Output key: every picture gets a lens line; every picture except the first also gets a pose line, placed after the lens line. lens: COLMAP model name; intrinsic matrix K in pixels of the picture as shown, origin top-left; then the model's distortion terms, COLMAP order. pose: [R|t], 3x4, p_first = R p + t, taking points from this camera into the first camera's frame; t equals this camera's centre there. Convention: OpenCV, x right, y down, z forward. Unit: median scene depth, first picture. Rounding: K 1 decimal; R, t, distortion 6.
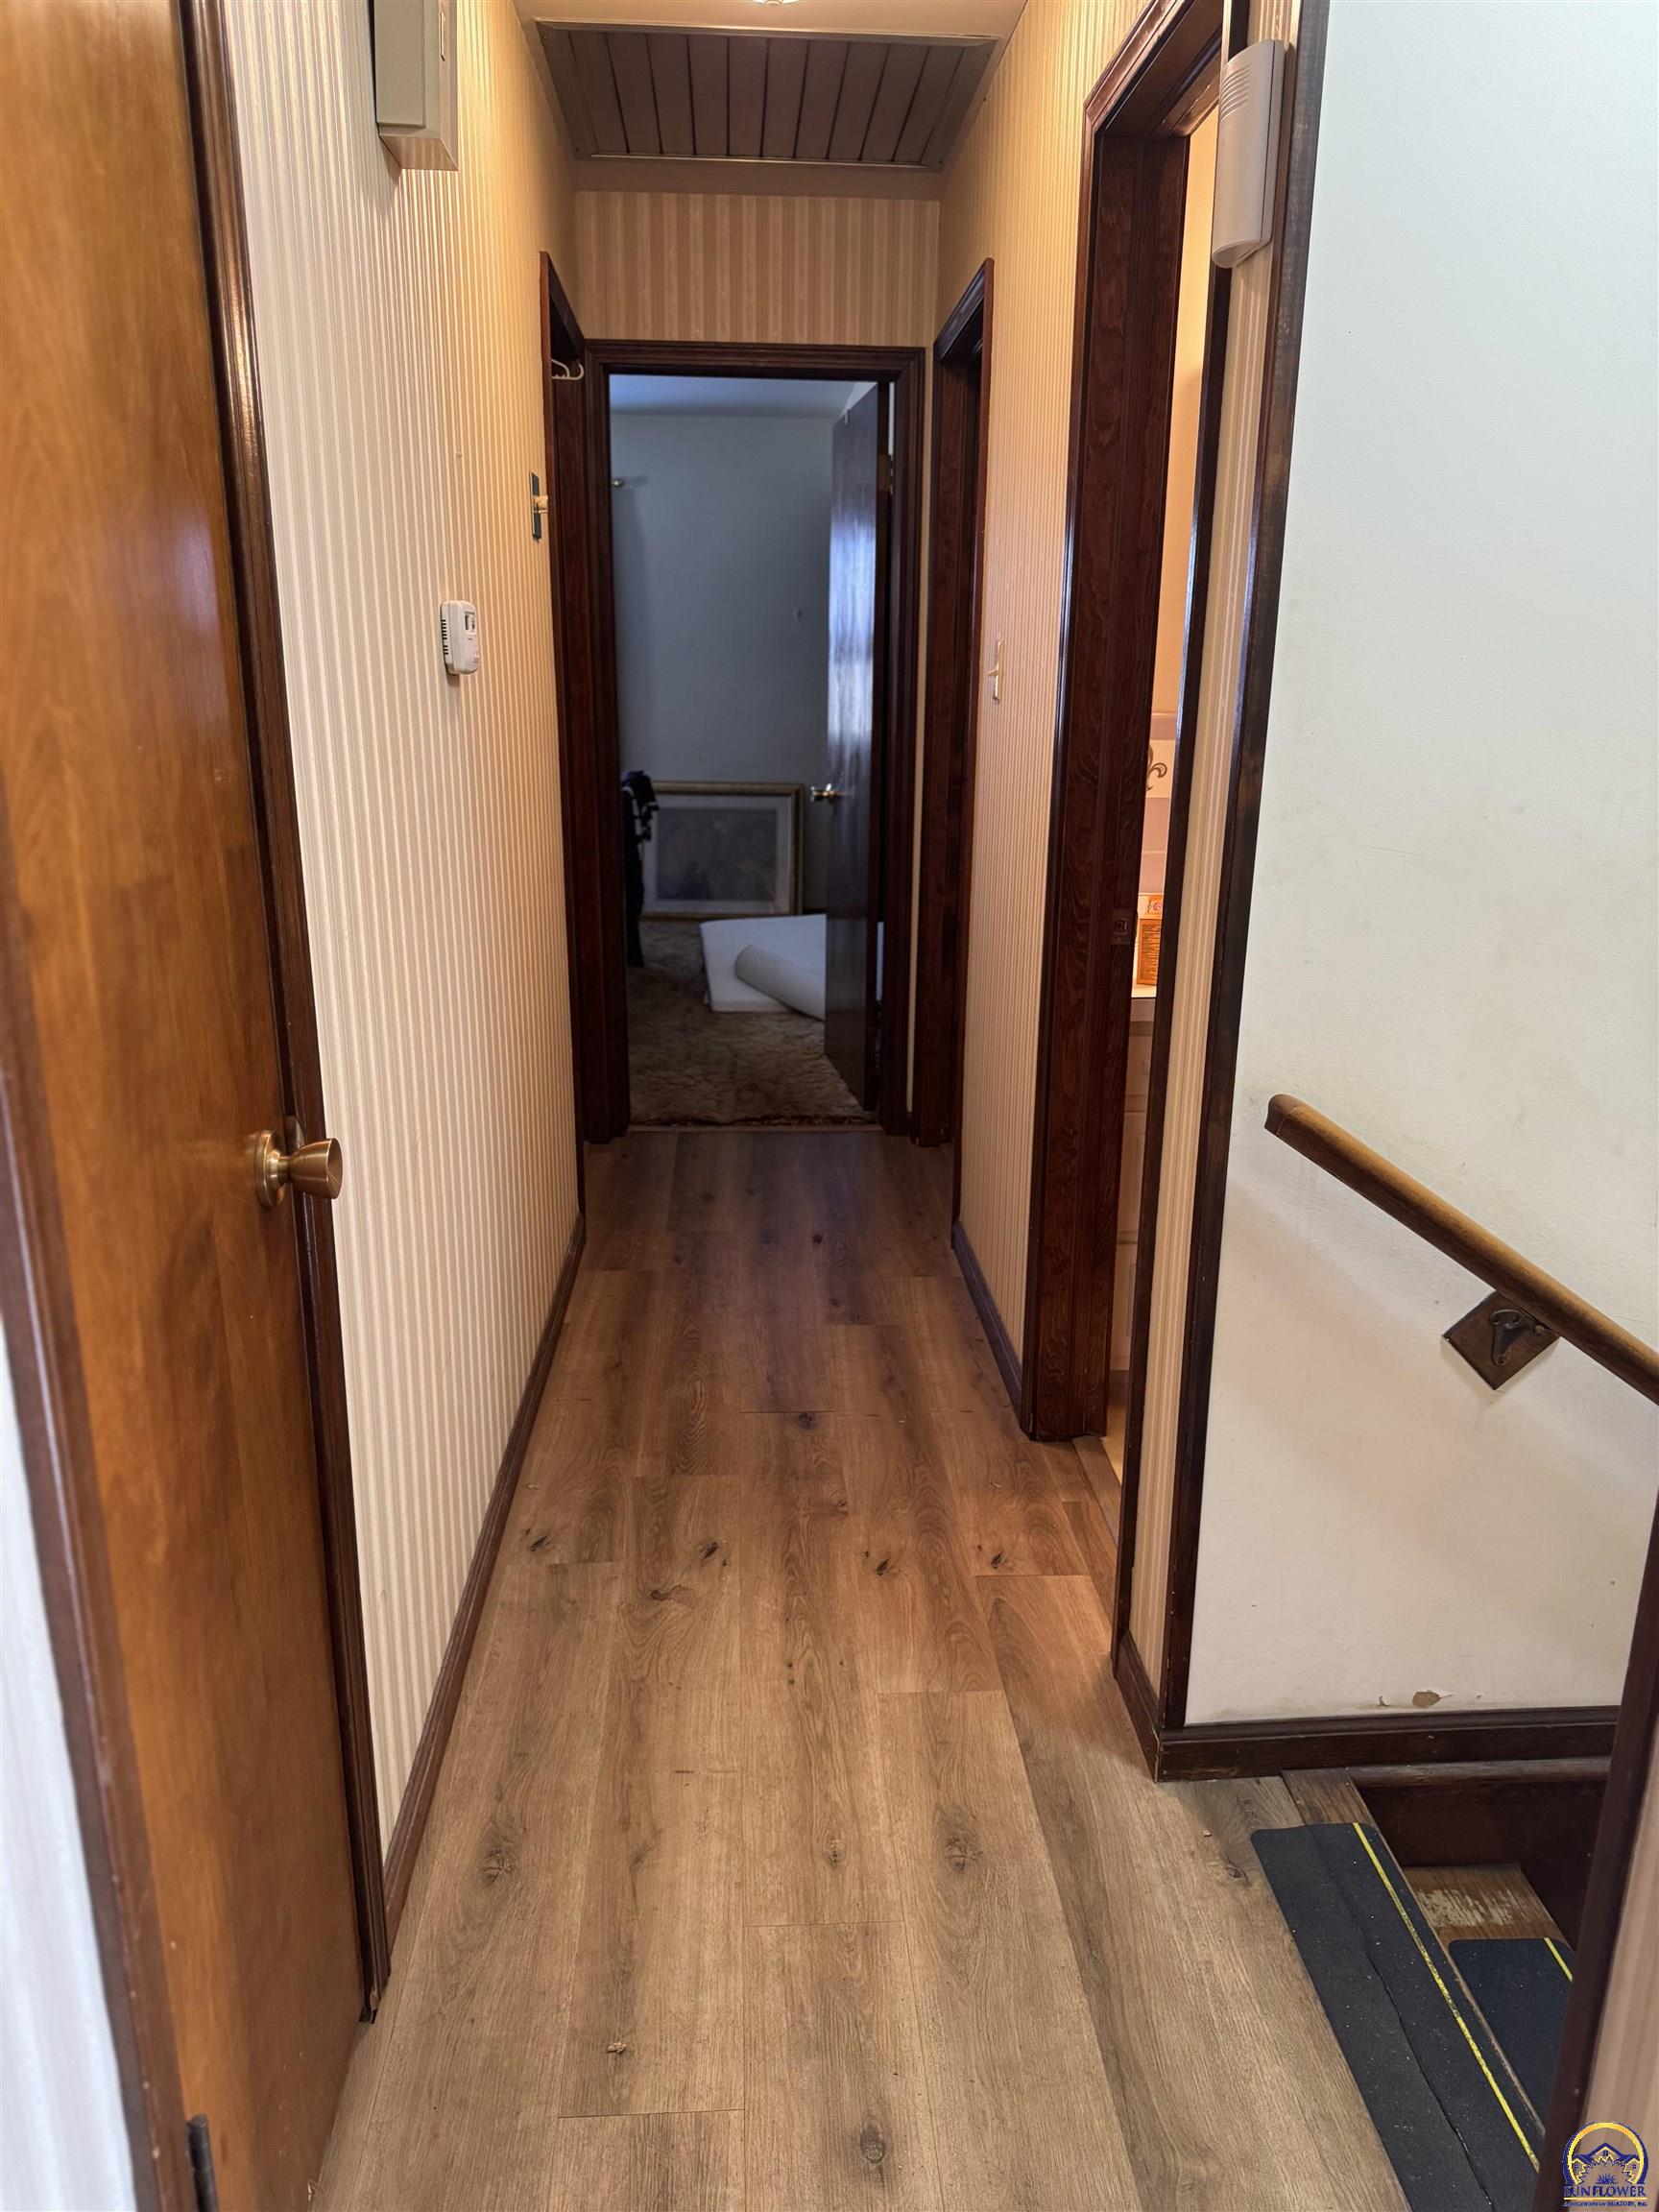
lens RADIAL K [[1566.6, 0, 830.5], [0, 1566.6, 1108.6], [0, 0, 1]] dist [0.000147, -0.001257]
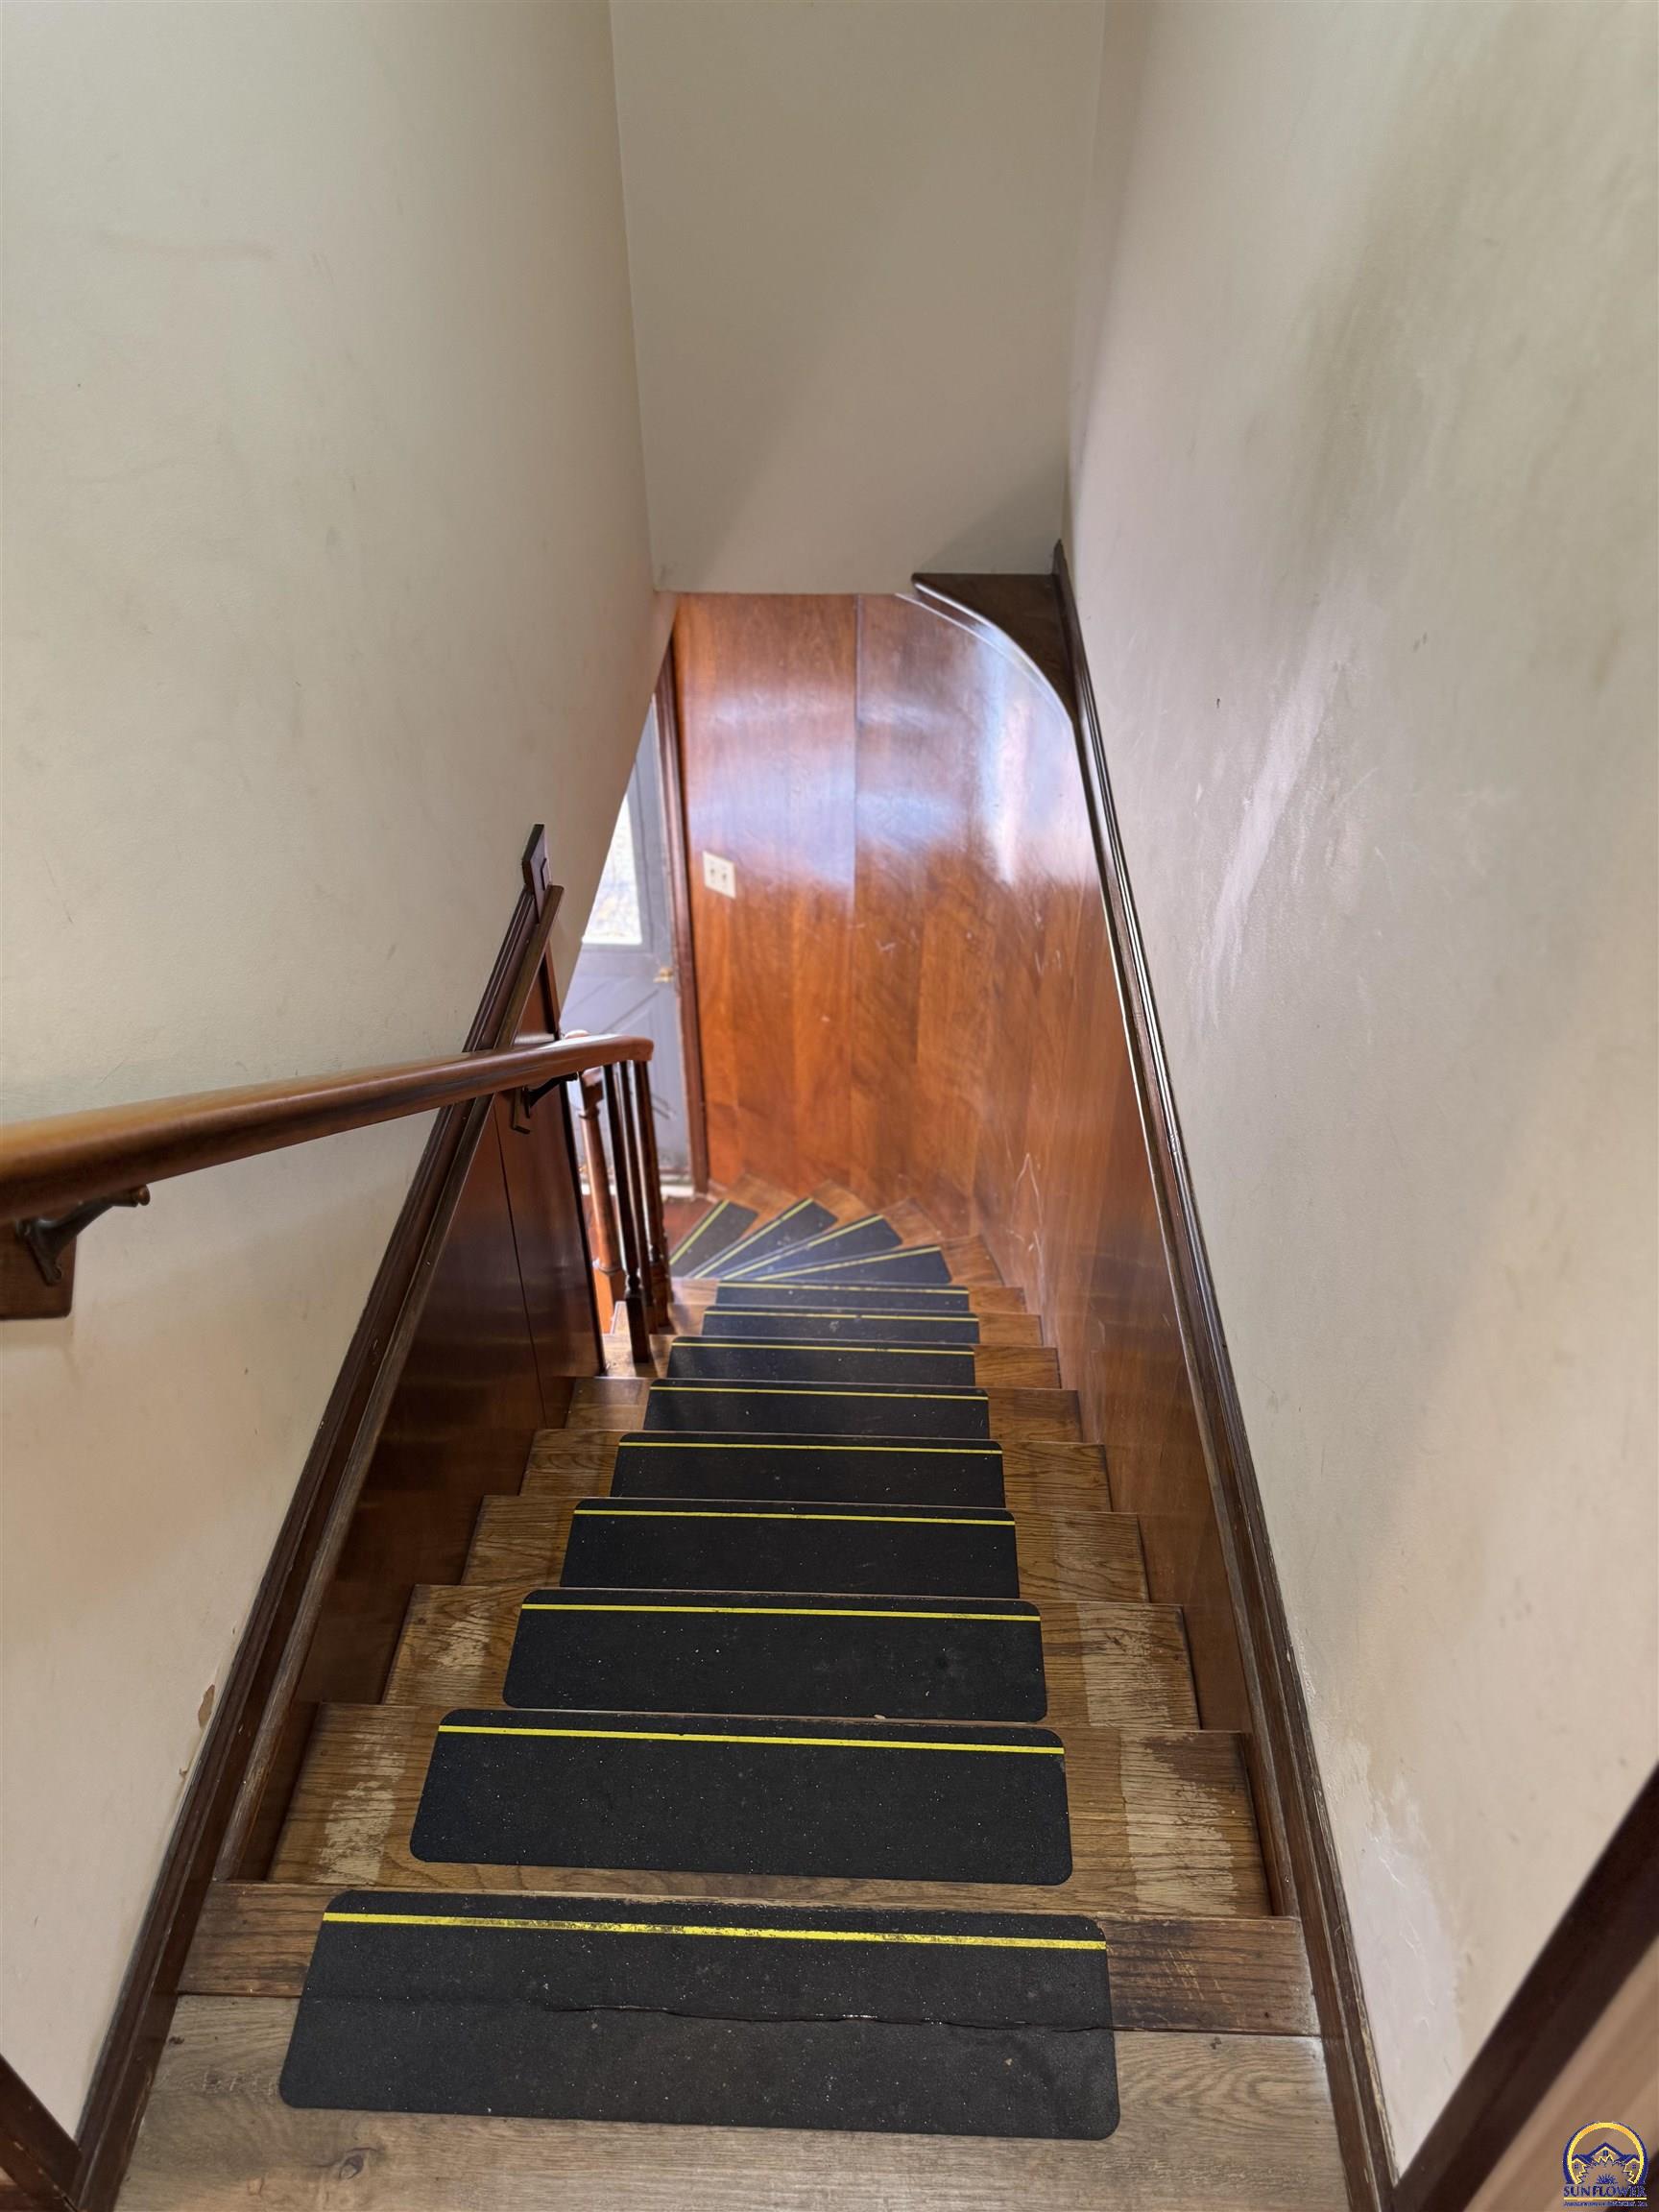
lens RADIAL K [[1566.6, 0, 829.1], [0, 1566.6, 1104.9], [0, 0, 1]] dist [0.000147, -0.001257]
pose [[0.090490, -0.633719, 0.768252, 0.064922], [0.275529, 0.757237, 0.592179, -0.134741], [-0.957024, 0.158090, 0.243130, 0.586569]]
